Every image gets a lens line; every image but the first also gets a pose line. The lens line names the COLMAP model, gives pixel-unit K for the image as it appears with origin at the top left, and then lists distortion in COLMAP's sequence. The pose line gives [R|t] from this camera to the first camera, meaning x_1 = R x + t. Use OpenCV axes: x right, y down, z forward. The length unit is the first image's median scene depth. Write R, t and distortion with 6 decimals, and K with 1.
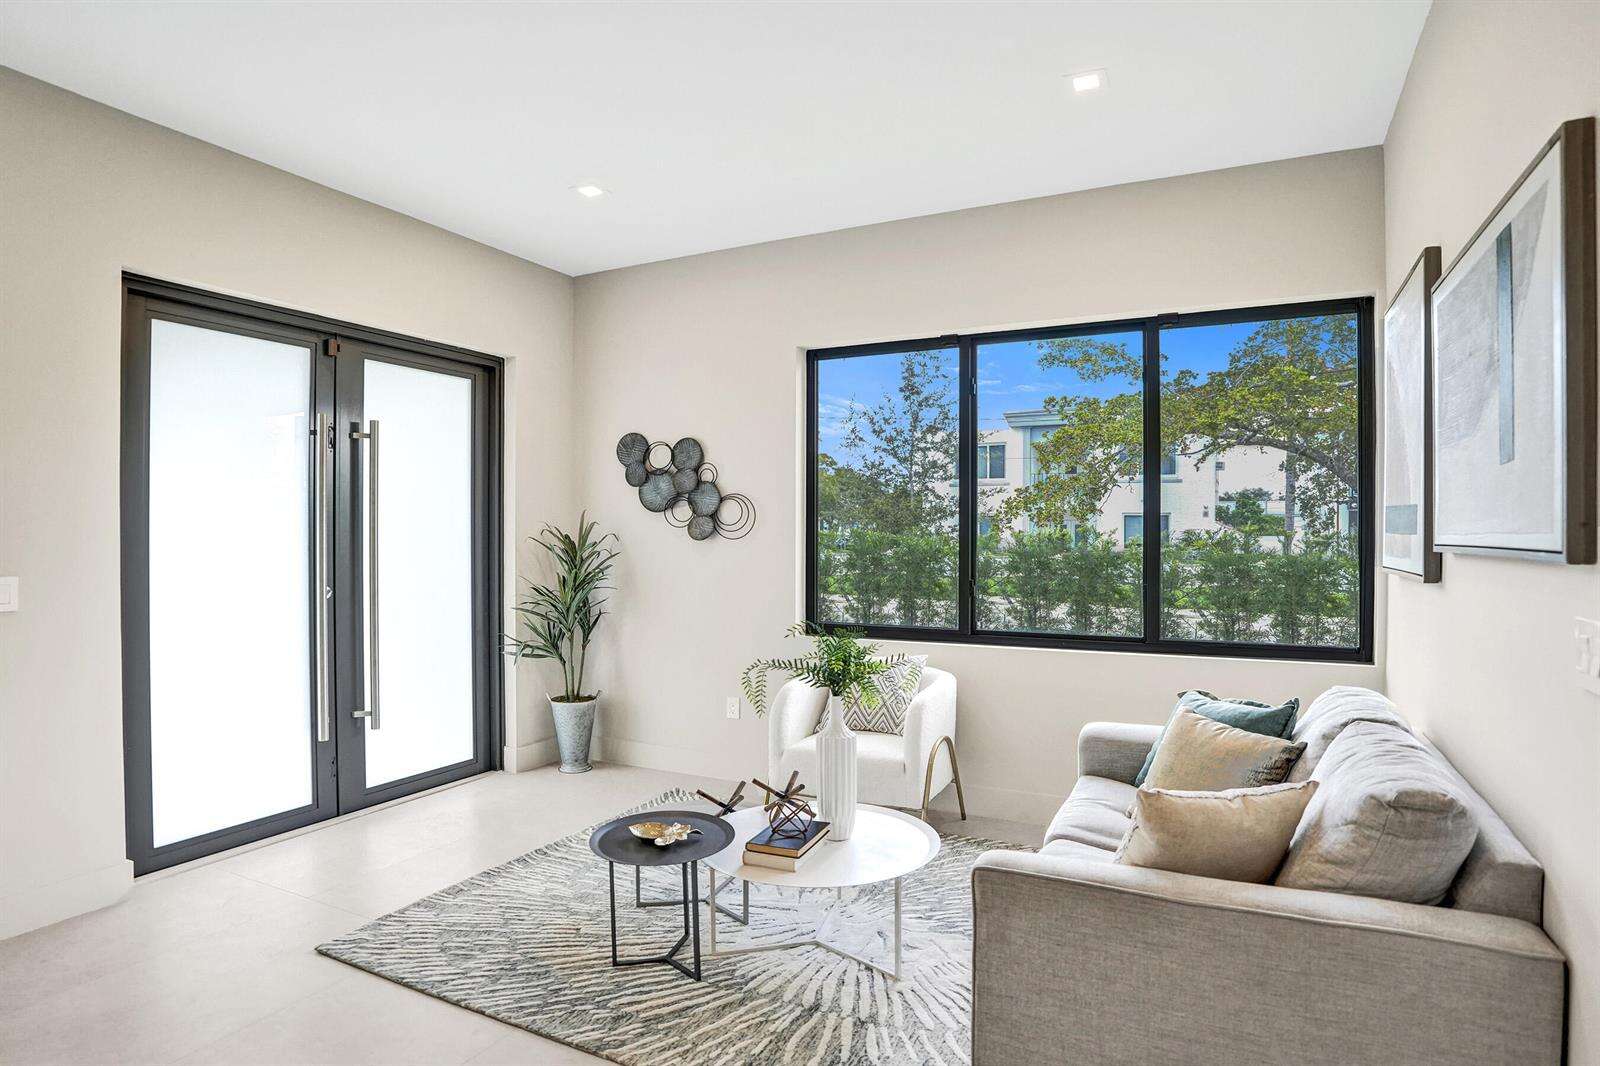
lens RADIAL K [[844.7, 0, 806.5], [0, 844.7, 524.5], [0, 0, 1]] dist [-0.075461, 0.031294]
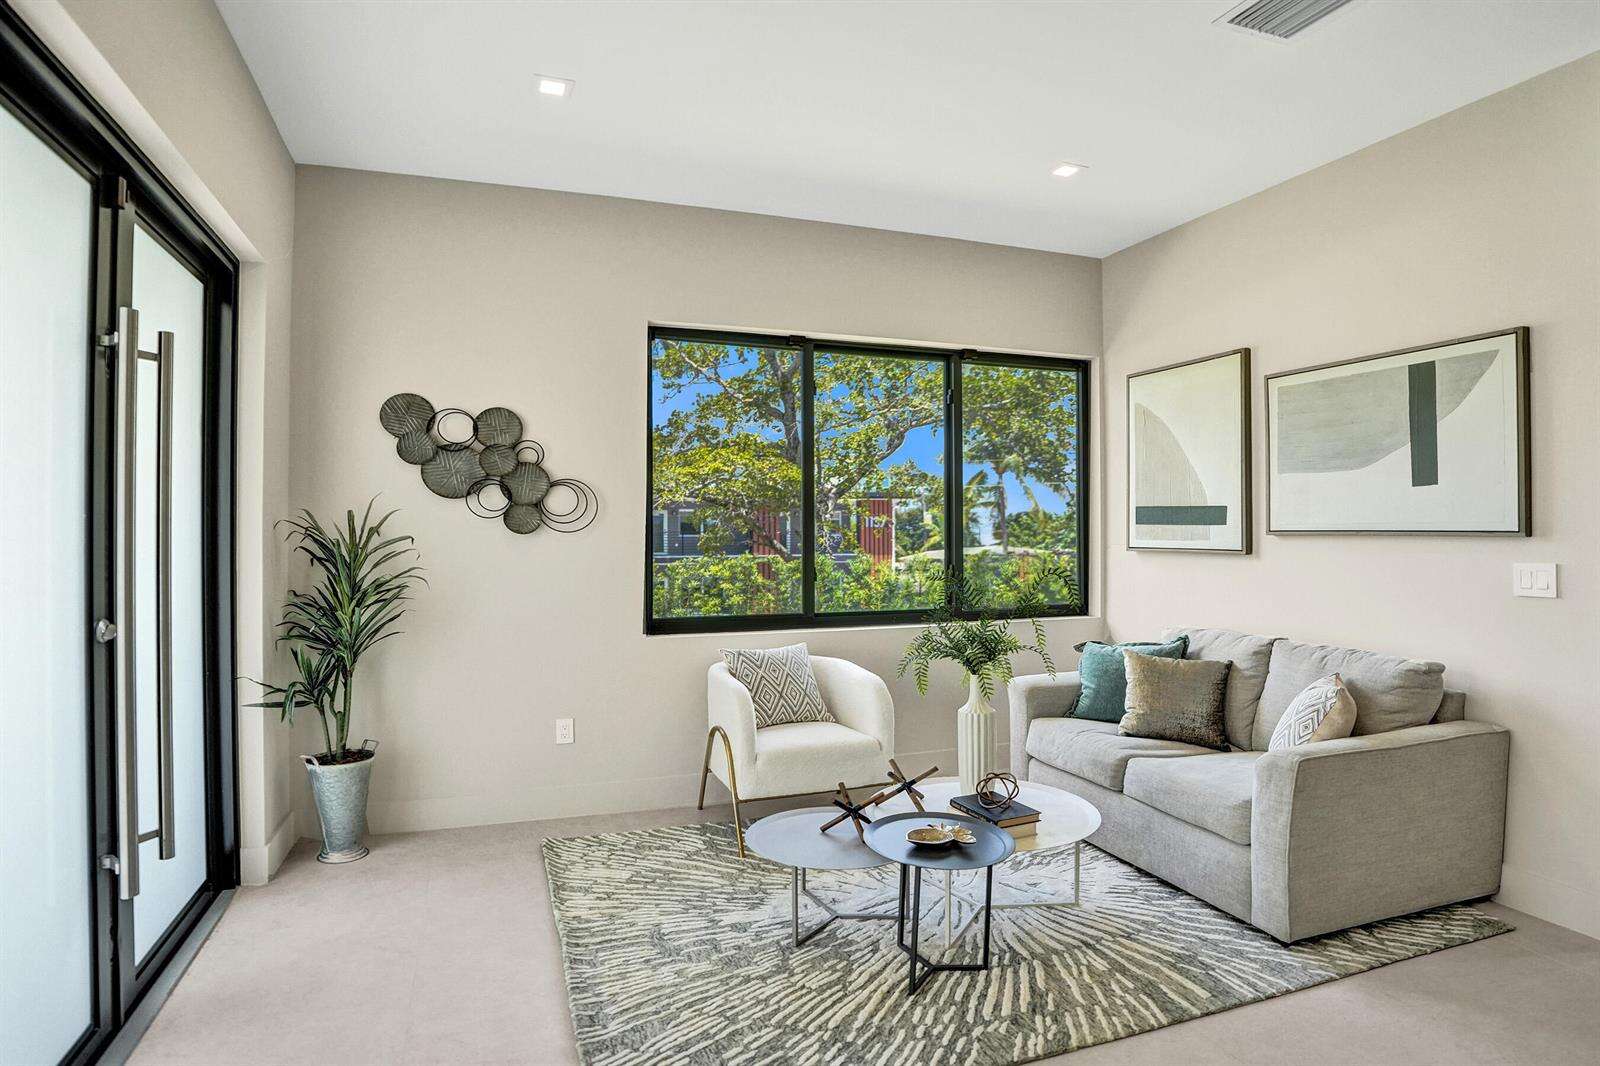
lens RADIAL K [[844.7, 0, 806.5], [0, 844.7, 524.5], [0, 0, 1]] dist [-0.075461, 0.031294]
pose [[0.706862, 0.002116, 0.707348, -0.508256], [-0.006651, 0.999971, 0.003655, 0.004440], [-0.707320, -0.007288, 0.706856, 0.228938]]
